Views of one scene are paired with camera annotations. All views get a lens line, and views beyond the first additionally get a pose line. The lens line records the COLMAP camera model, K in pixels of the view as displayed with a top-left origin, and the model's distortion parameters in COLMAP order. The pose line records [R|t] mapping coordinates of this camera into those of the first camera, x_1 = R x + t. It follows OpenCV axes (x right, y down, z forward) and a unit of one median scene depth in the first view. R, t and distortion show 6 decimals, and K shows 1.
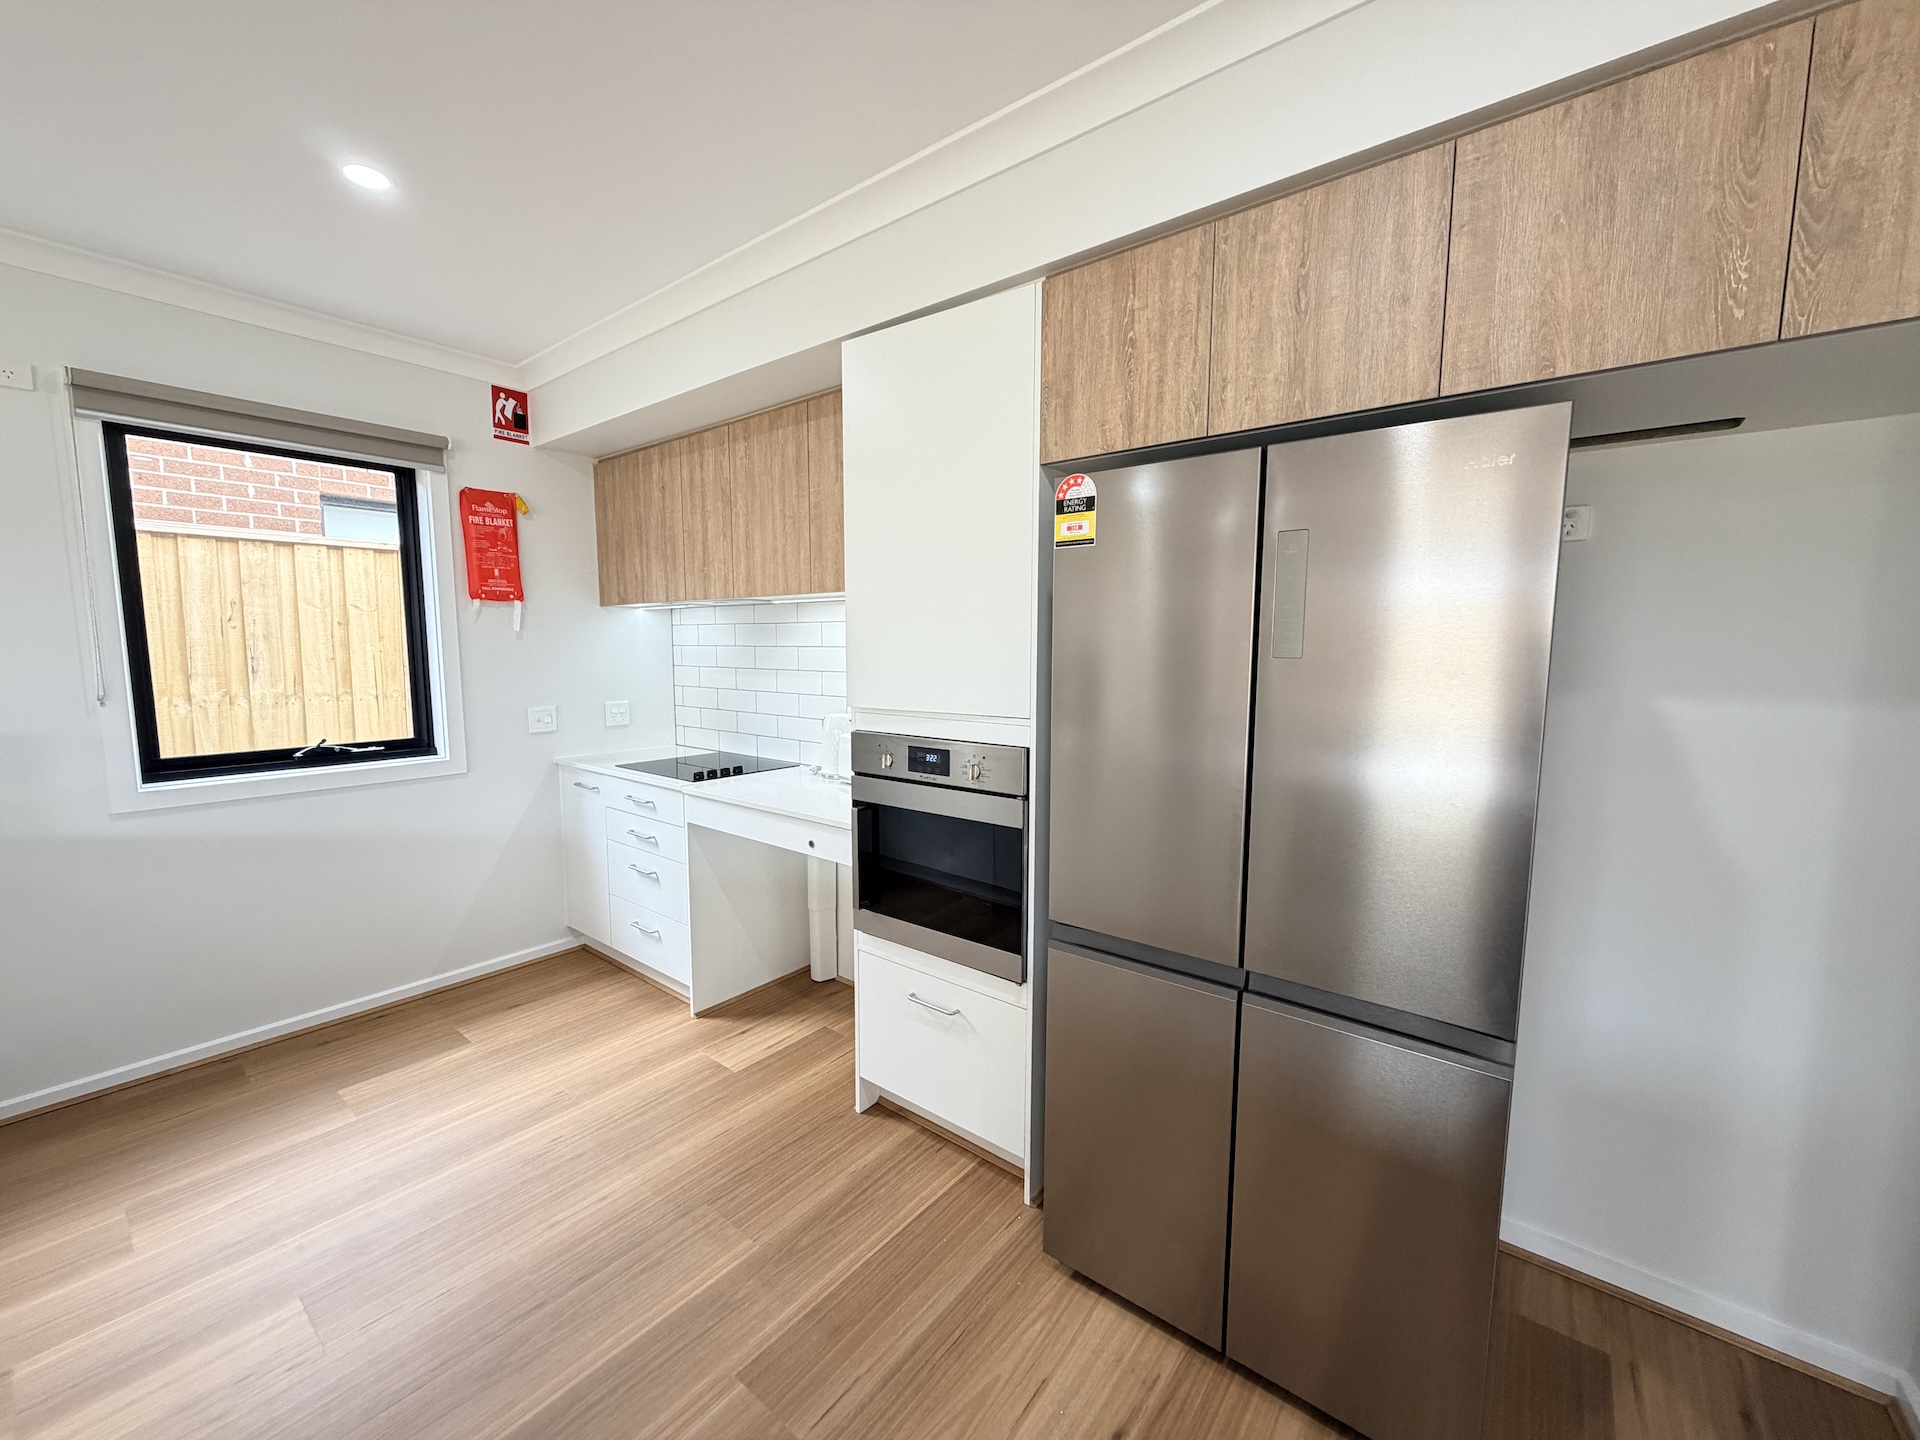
lens RADIAL K [[762.0, 0, 952.9], [0, 762.0, 724.2], [0, 0, 1]] dist [0.000006, -0.000209]
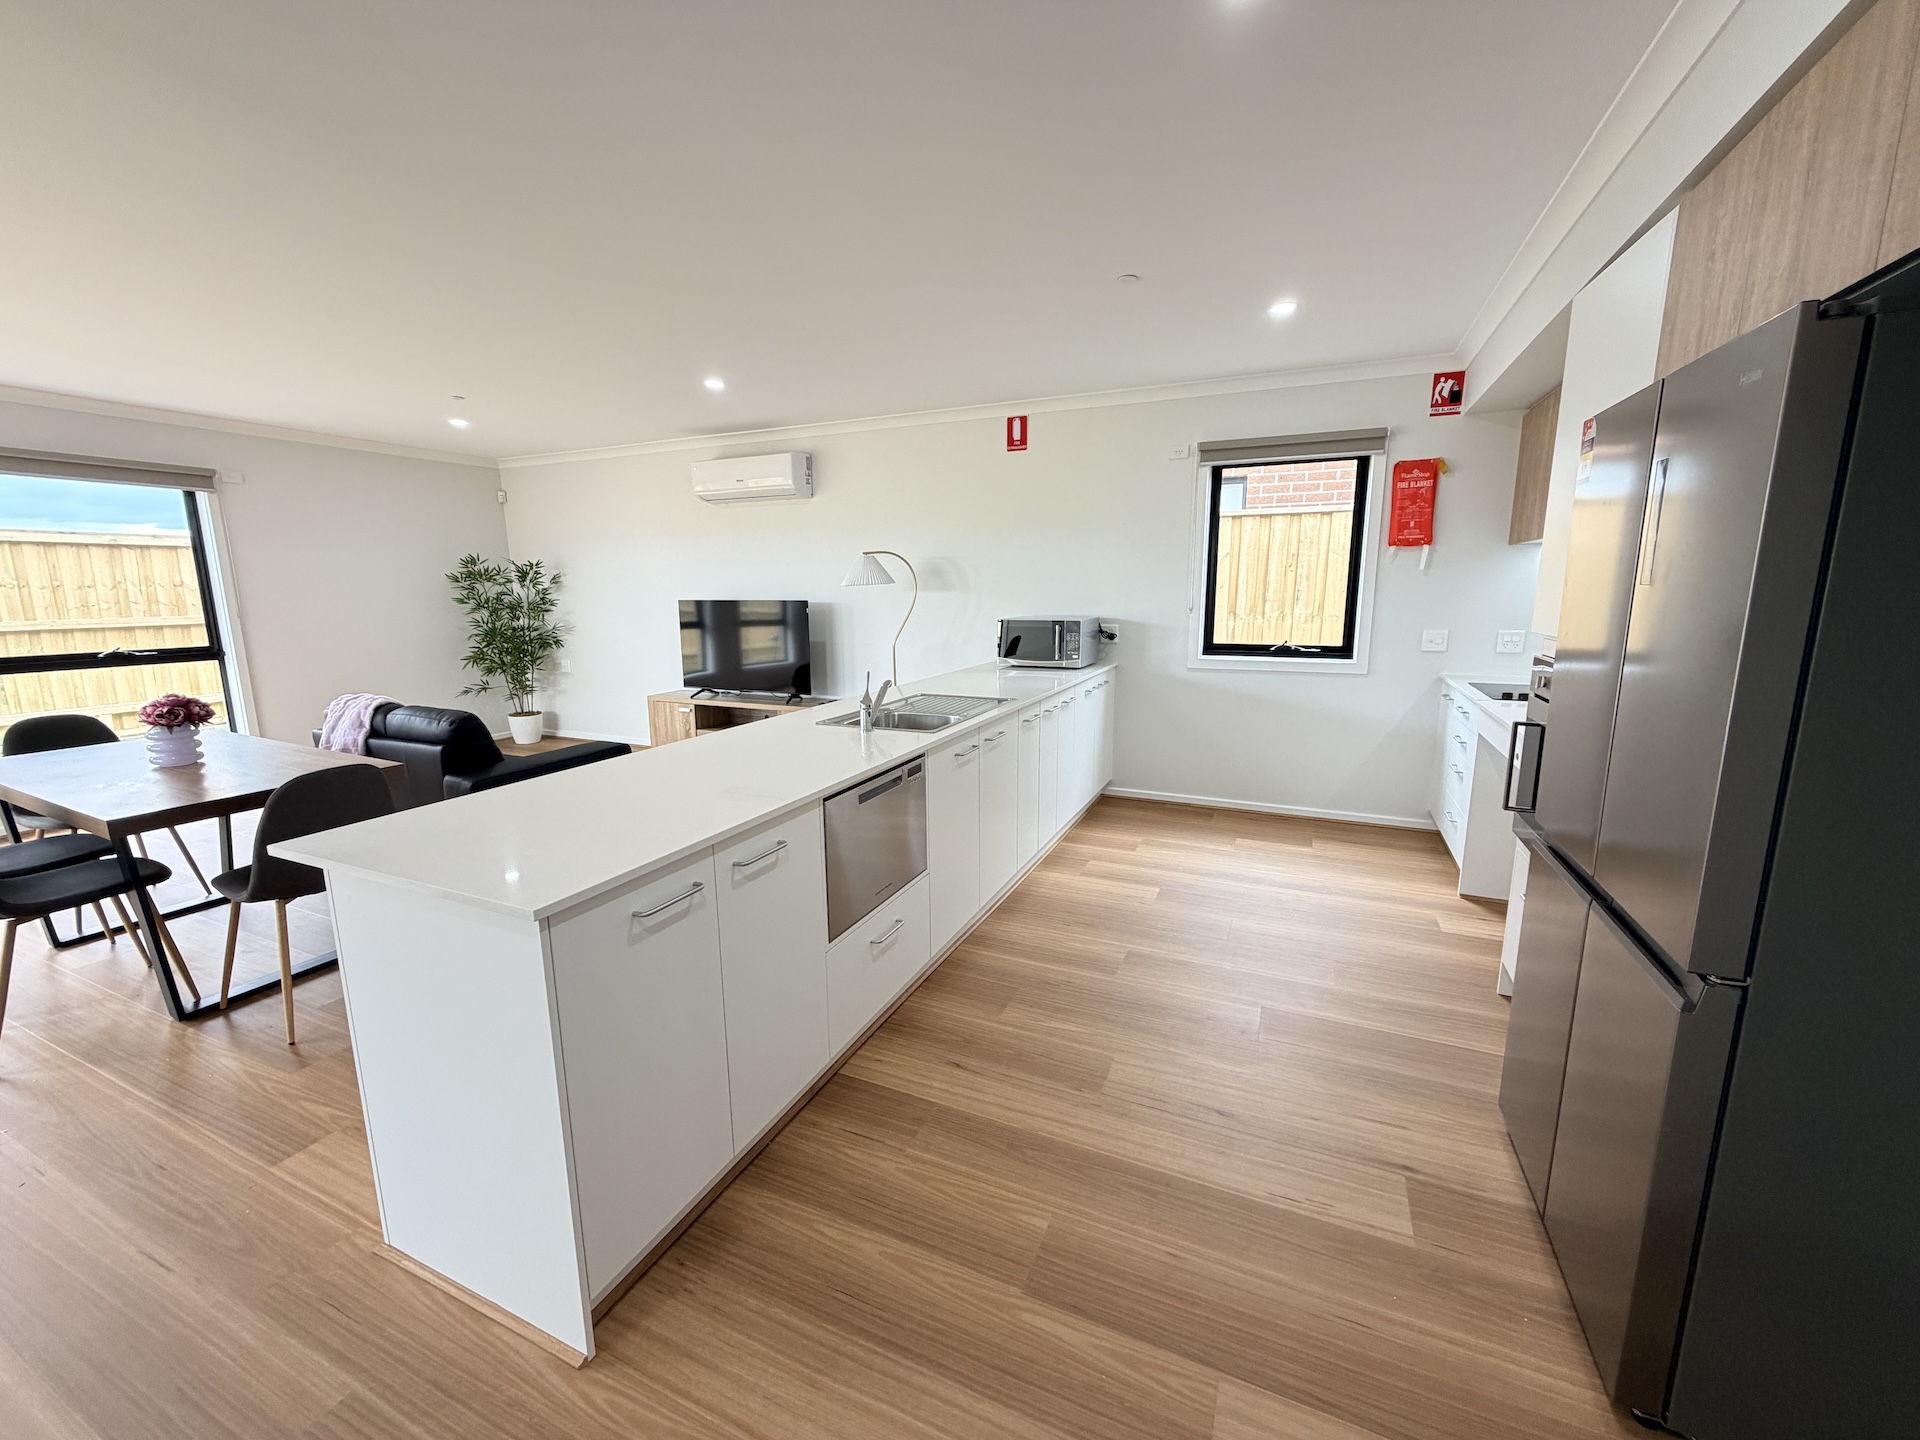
lens RADIAL K [[762.0, 0, 952.9], [0, 762.0, 724.2], [0, 0, 1]] dist [0.000006, -0.000209]
pose [[0.241929, 0.170000, -0.955286, 0.591955], [-0.092196, 0.984105, 0.151780, 0.014263], [0.965904, 0.051354, 0.253756, -0.082545]]
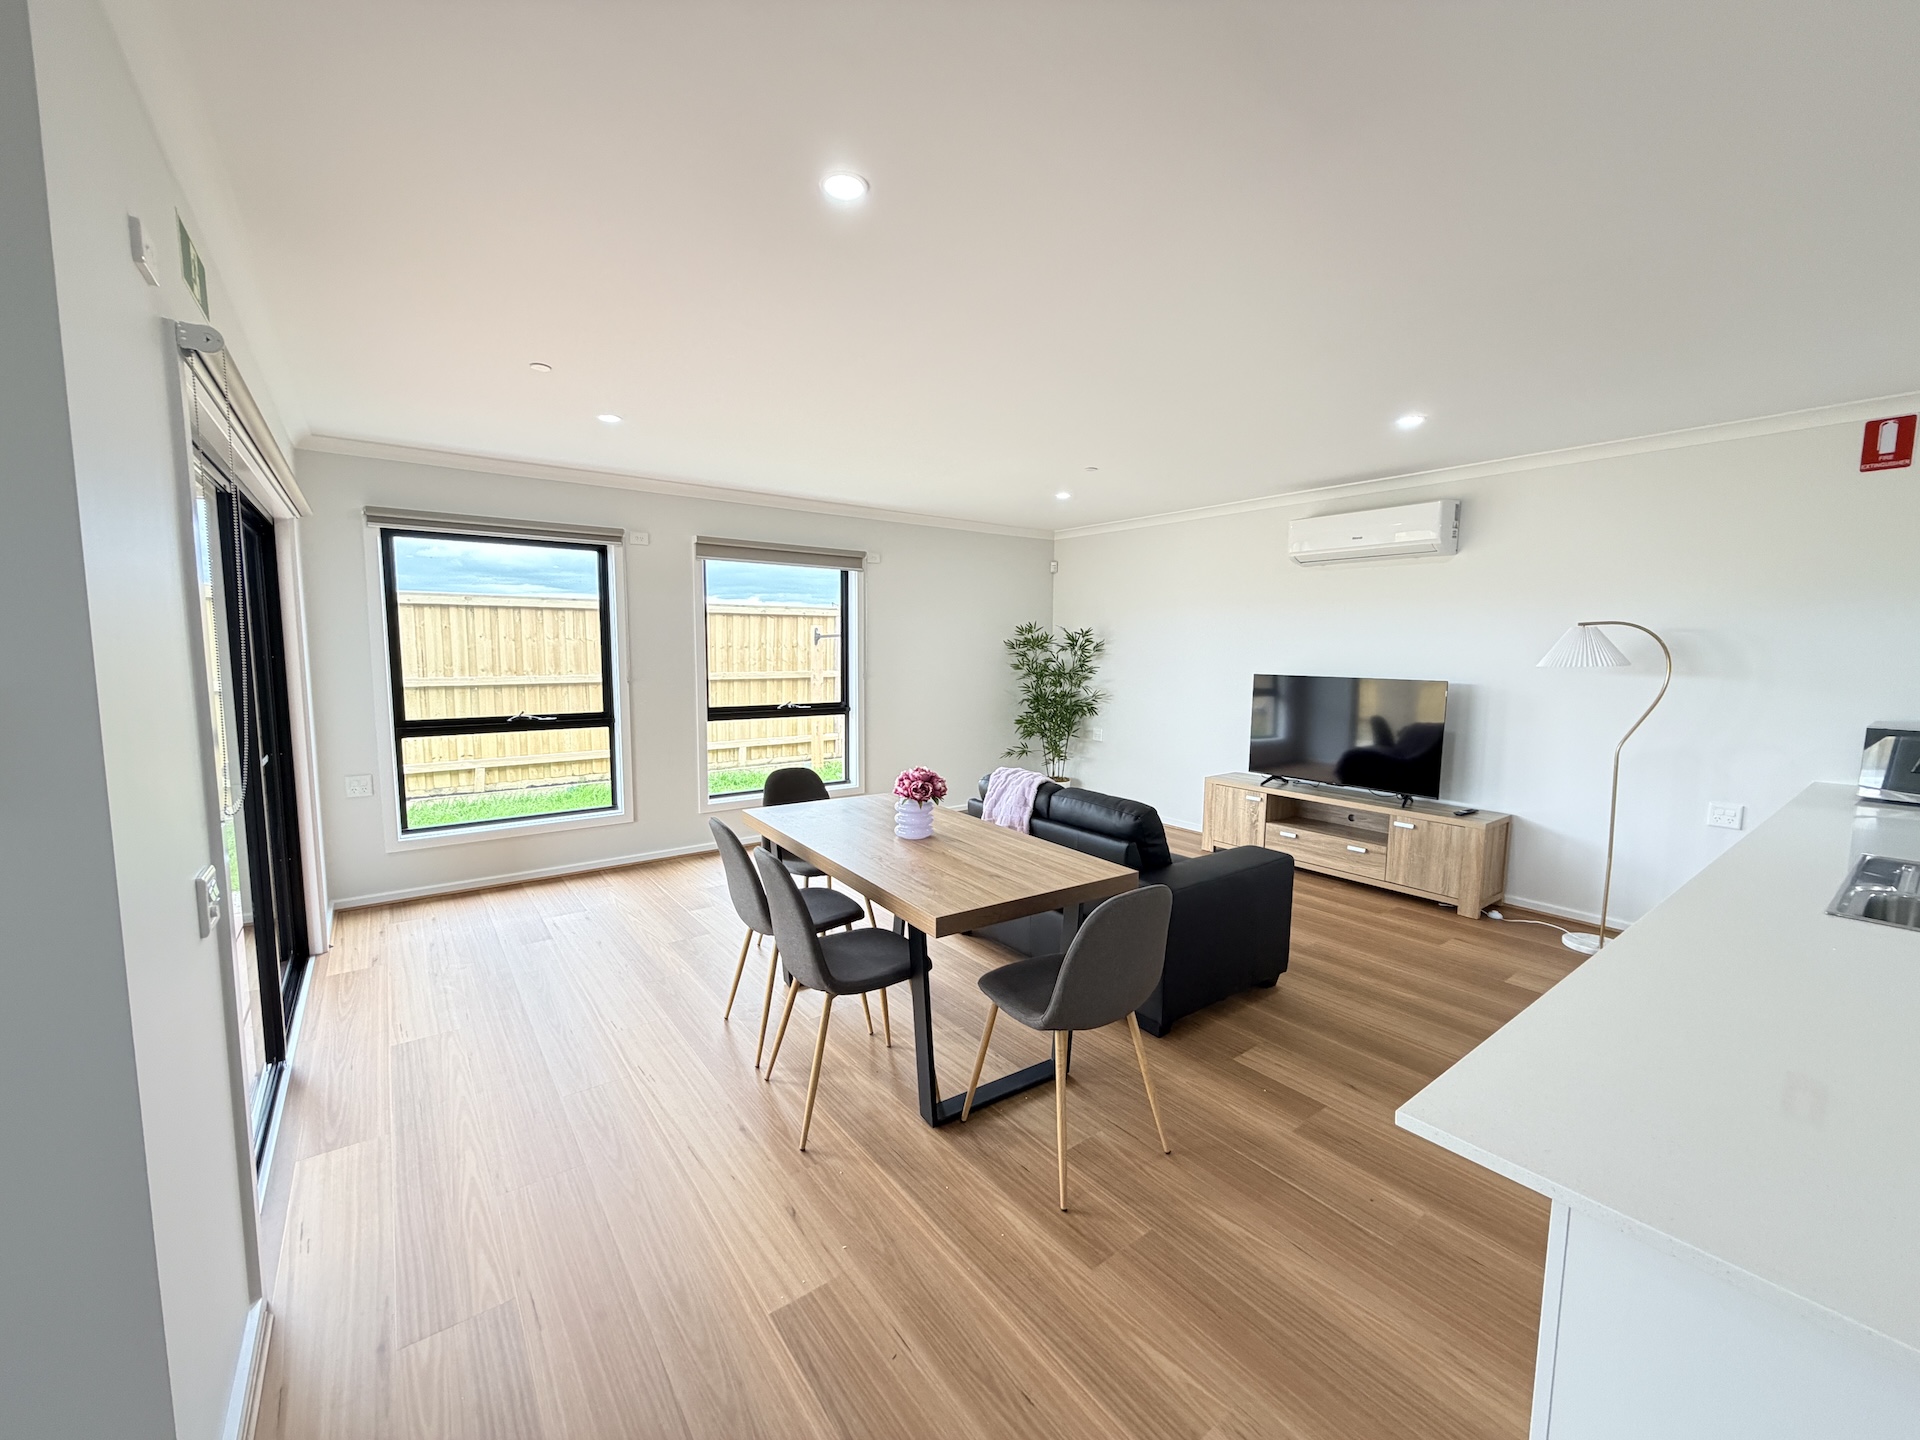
lens RADIAL K [[762.0, 0, 952.9], [0, 762.0, 724.2], [0, 0, 1]] dist [0.000006, -0.000209]
pose [[-0.253619, 0.095227, -0.962605, 0.327880], [-0.108325, 0.986087, 0.126091, 0.033082], [0.961220, 0.136254, -0.239775, -0.564565]]
